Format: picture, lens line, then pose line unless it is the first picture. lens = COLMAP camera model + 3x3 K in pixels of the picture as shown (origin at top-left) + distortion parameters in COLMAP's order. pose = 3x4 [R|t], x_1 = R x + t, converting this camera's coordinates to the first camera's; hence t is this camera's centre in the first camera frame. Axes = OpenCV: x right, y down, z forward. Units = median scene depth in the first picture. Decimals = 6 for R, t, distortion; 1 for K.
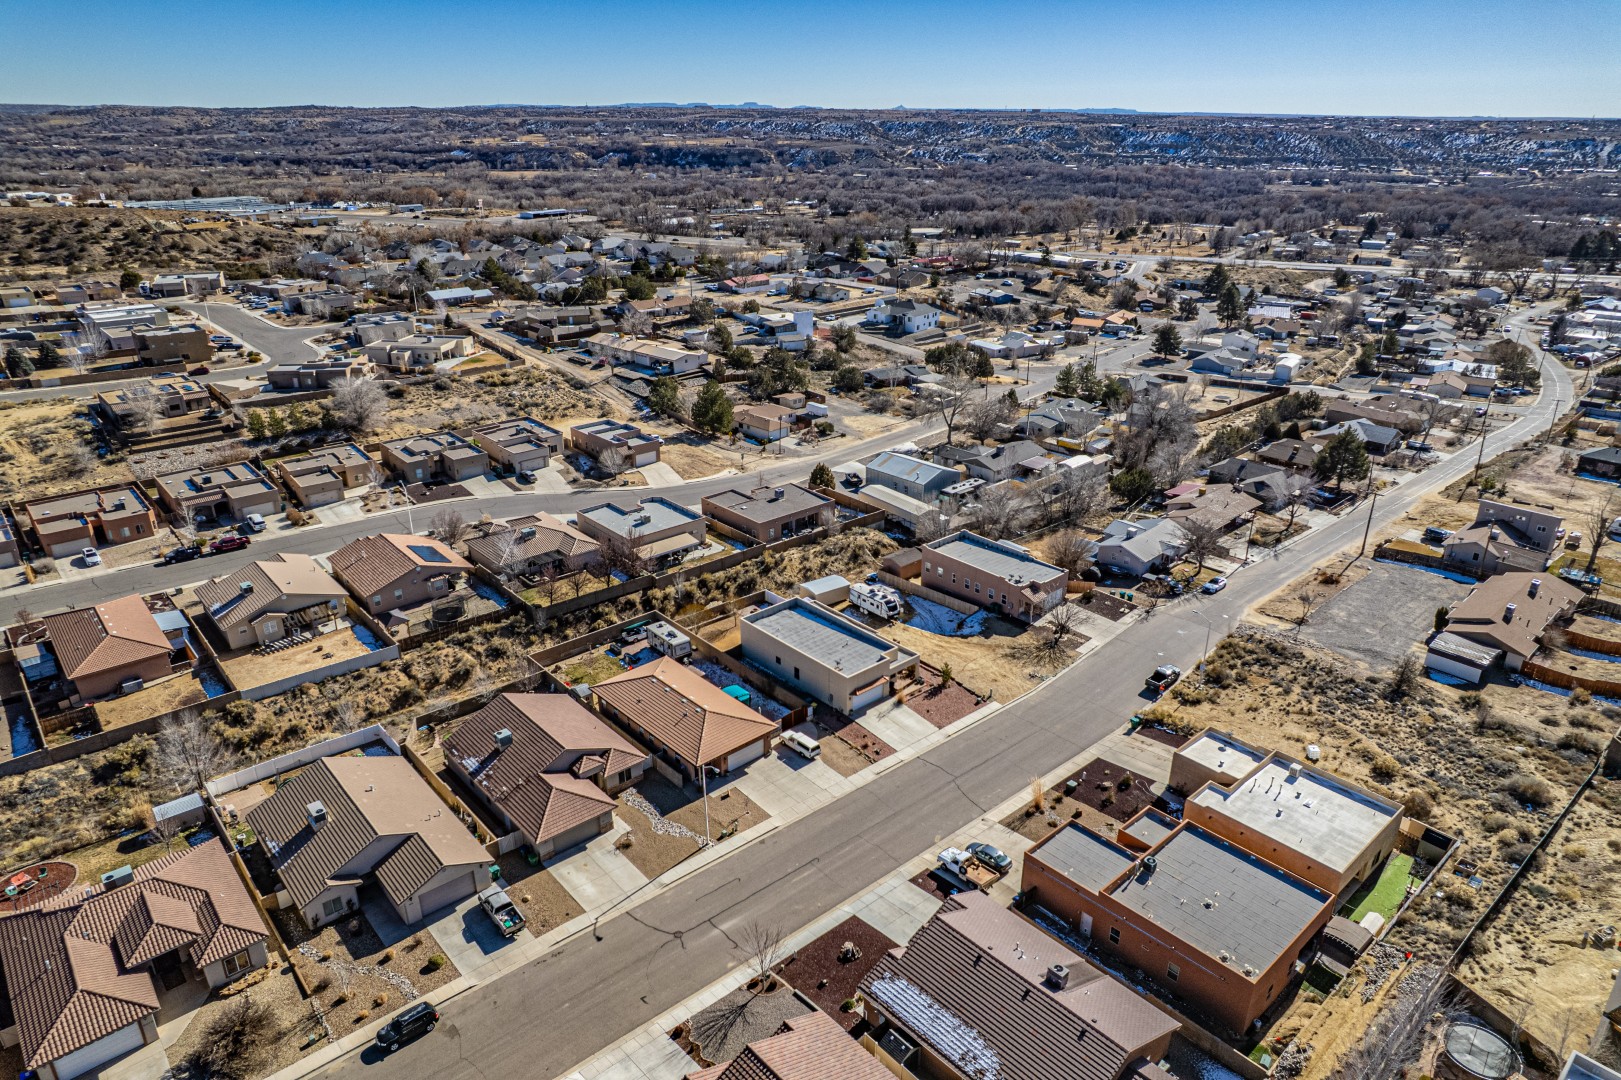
lens RADIAL K [[1034.9, 0, 815.5], [0, 1034.9, 537.8], [0, 0, 1]] dist [-0.047074, 0.029495]
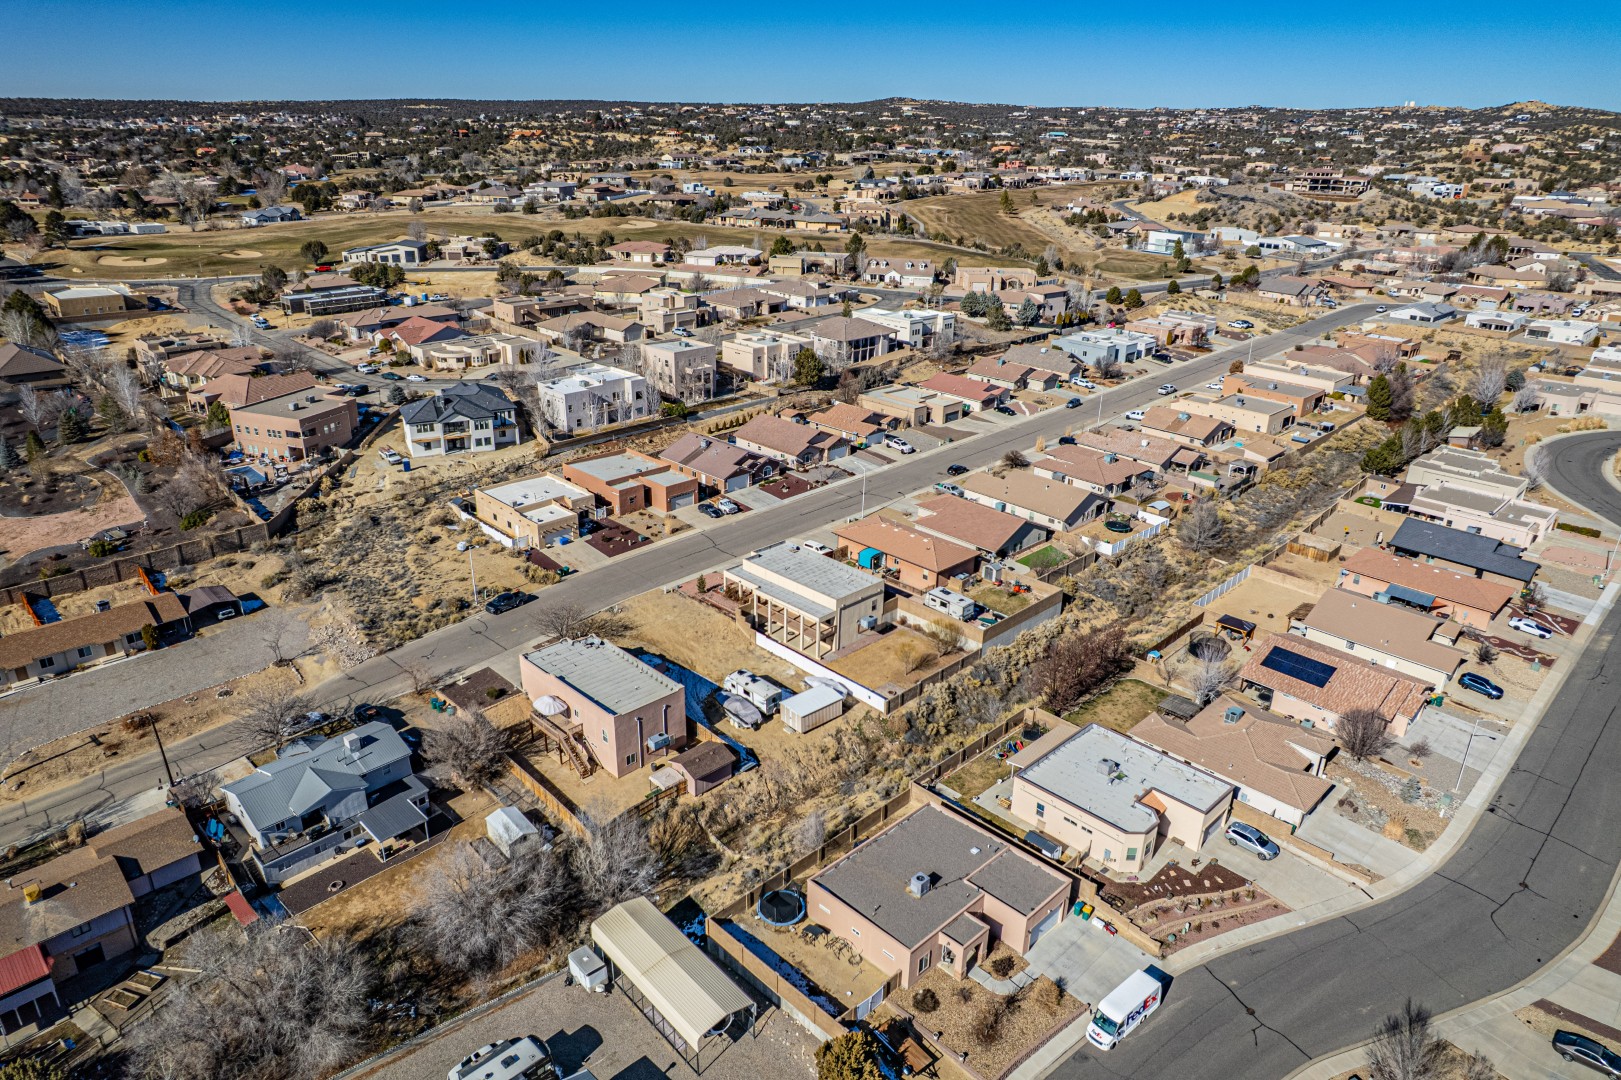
lens RADIAL K [[1034.9, 0, 811.3], [0, 1034.9, 547.0], [0, 0, 1]] dist [-0.047074, 0.029495]
pose [[-0.998020, 0.000770, -0.062899, 0.081150], [-0.044126, 0.704052, 0.708776, -0.779914], [0.044830, 0.710148, -0.702624, 1.885188]]
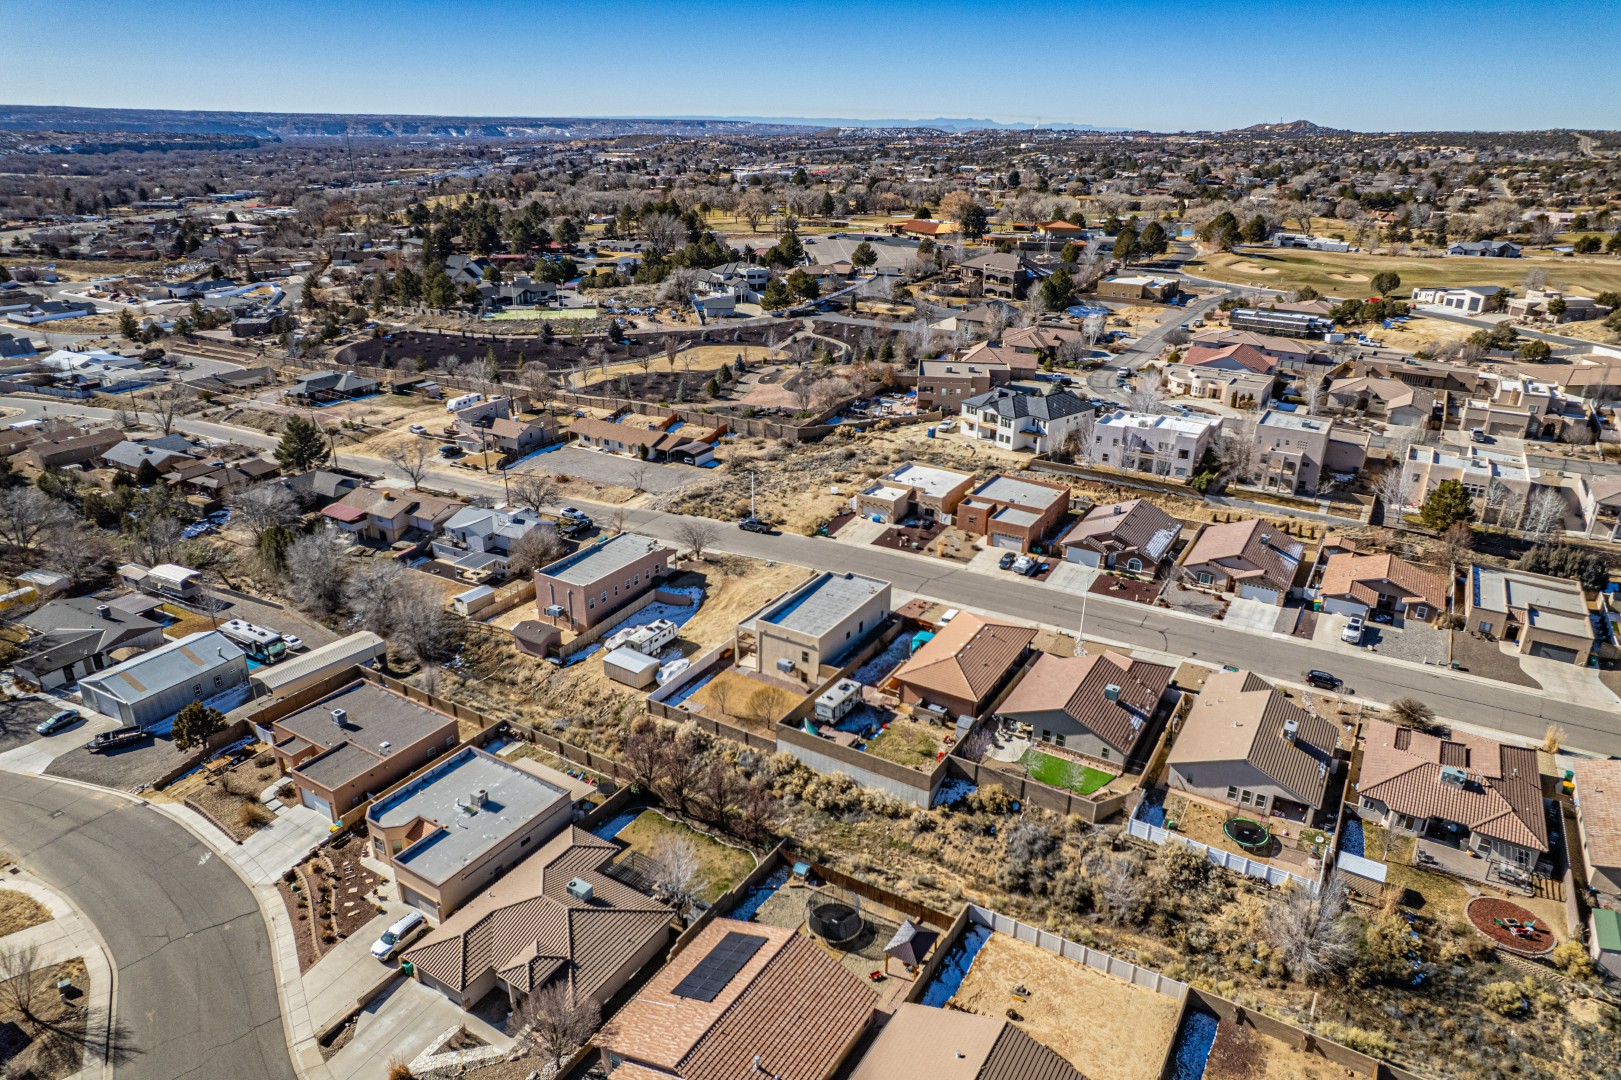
lens RADIAL K [[1034.9, 0, 813.5], [0, 1034.9, 538.2], [0, 0, 1]] dist [-0.047074, 0.029495]
pose [[-0.299553, -0.366890, 0.880715, -0.979810], [0.351436, 0.815767, 0.459366, -0.493721], [-0.886995, 0.447120, -0.115427, 1.164972]]
